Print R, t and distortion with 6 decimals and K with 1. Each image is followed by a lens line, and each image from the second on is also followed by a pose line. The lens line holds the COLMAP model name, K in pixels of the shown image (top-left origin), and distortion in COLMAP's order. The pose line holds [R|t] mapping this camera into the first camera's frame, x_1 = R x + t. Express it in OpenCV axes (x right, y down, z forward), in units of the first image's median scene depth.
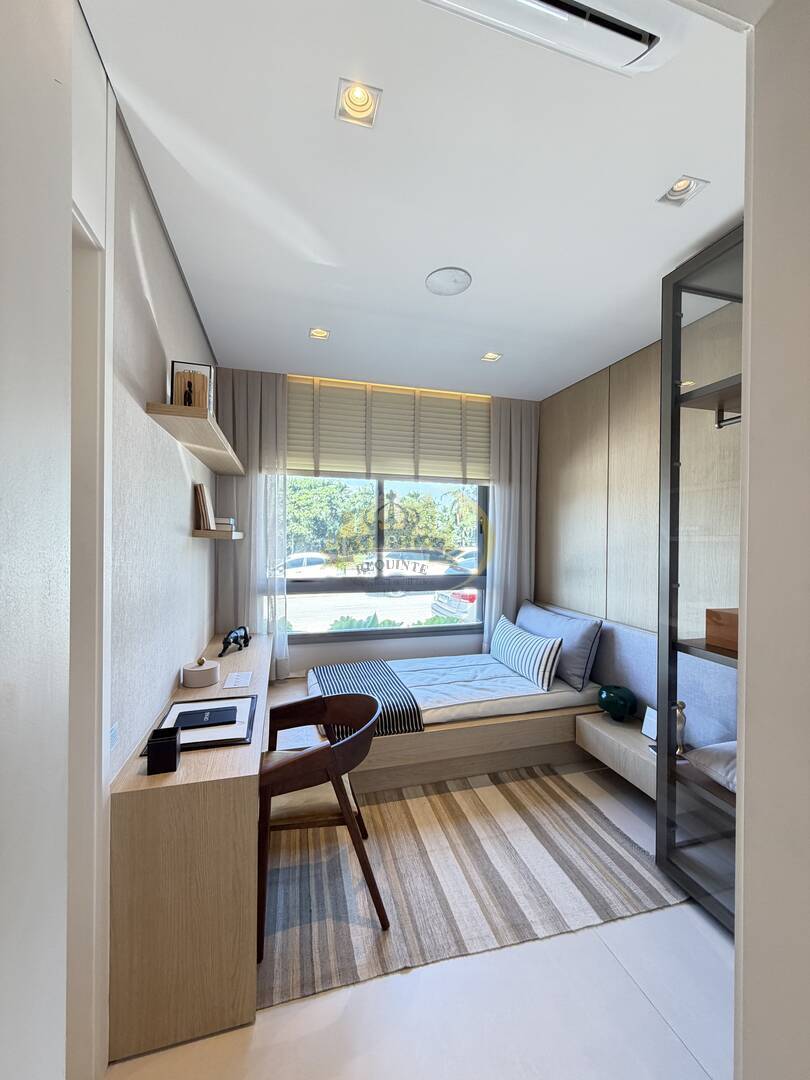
lens RADIAL K [[428.9, 0, 406.6], [0, 428.9, 538.2], [0, 0, 1]] dist [0.000711, -0.000223]
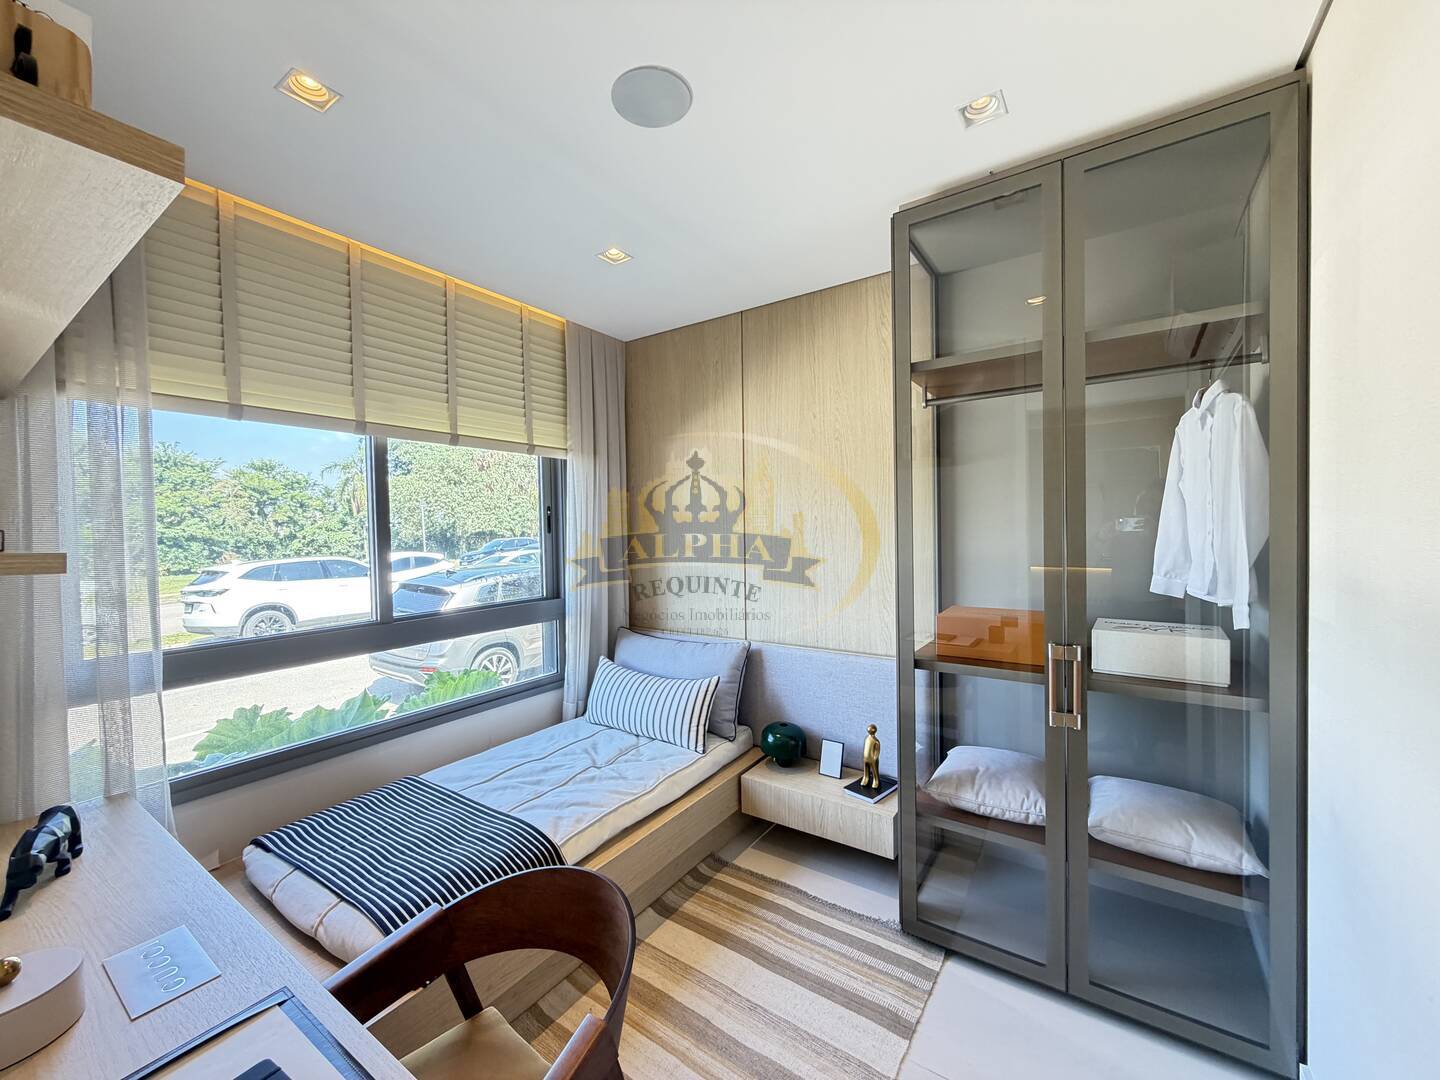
lens RADIAL K [[571.9, 0, 718.5], [0, 571.9, 539.1], [0, 0, 1]] dist [0.000711, -0.000223]
pose [[0.769473, -0.034506, 0.637746, -0.241792], [0.028374, 0.999400, 0.019840, -0.015256], [-0.638048, 0.002829, 0.769991, 0.249172]]
